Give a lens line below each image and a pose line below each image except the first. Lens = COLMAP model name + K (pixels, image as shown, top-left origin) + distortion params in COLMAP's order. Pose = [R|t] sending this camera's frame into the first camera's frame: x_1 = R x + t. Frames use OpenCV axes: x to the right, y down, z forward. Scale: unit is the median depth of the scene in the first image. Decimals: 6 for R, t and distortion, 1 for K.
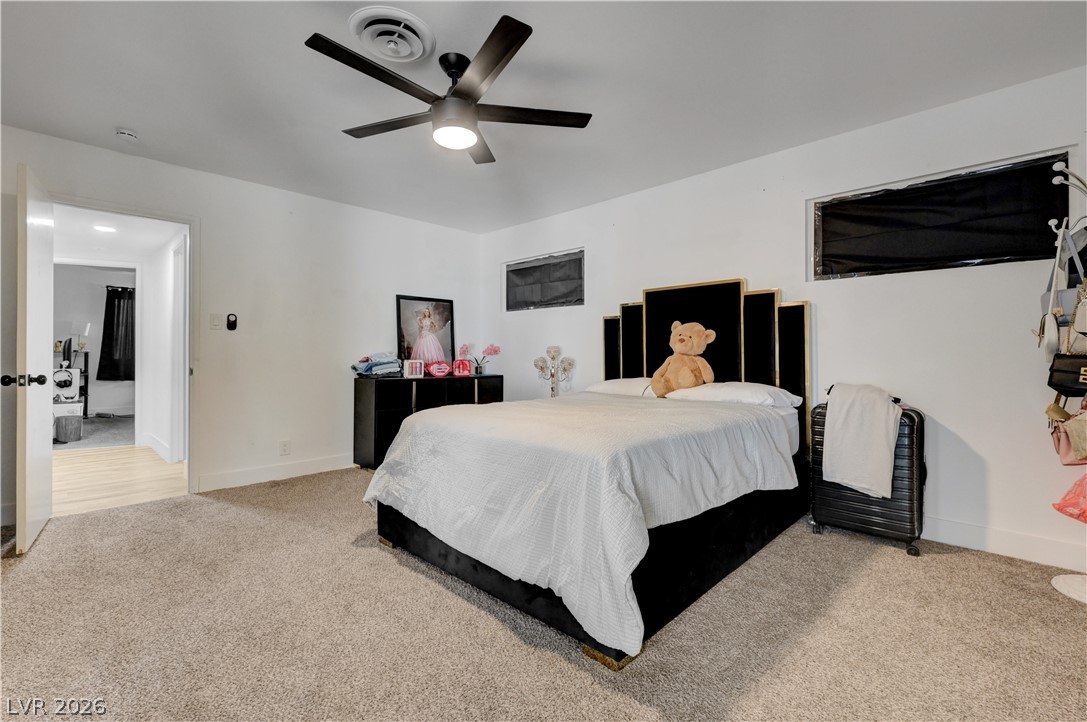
lens RADIAL K [[482.5, 0, 561.8], [0, 482.5, 360.9], [0, 0, 1]] dist [0.000850, 0.000024]
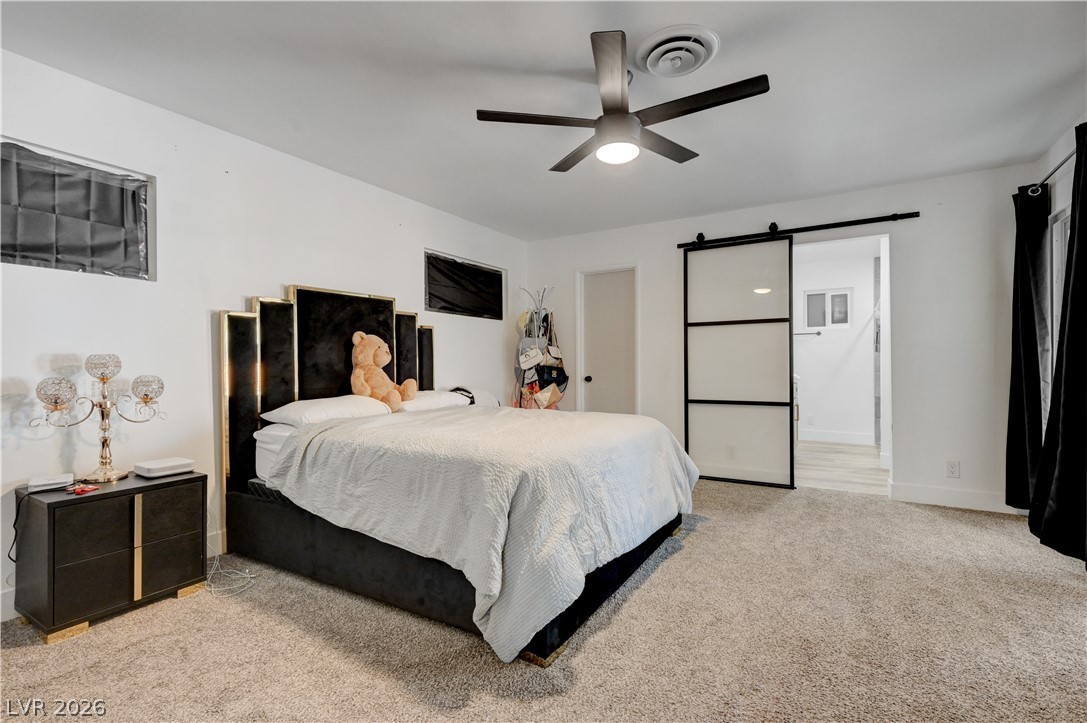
lens RADIAL K [[482.5, 0, 561.8], [0, 482.5, 361.4], [0, 0, 1]] dist [0.000850, 0.000024]
pose [[-0.216047, 0.002671, 0.976379, -0.809791], [0.015939, 0.999873, 0.000791, -0.022513], [-0.976253, 0.015734, -0.216062, 0.899626]]
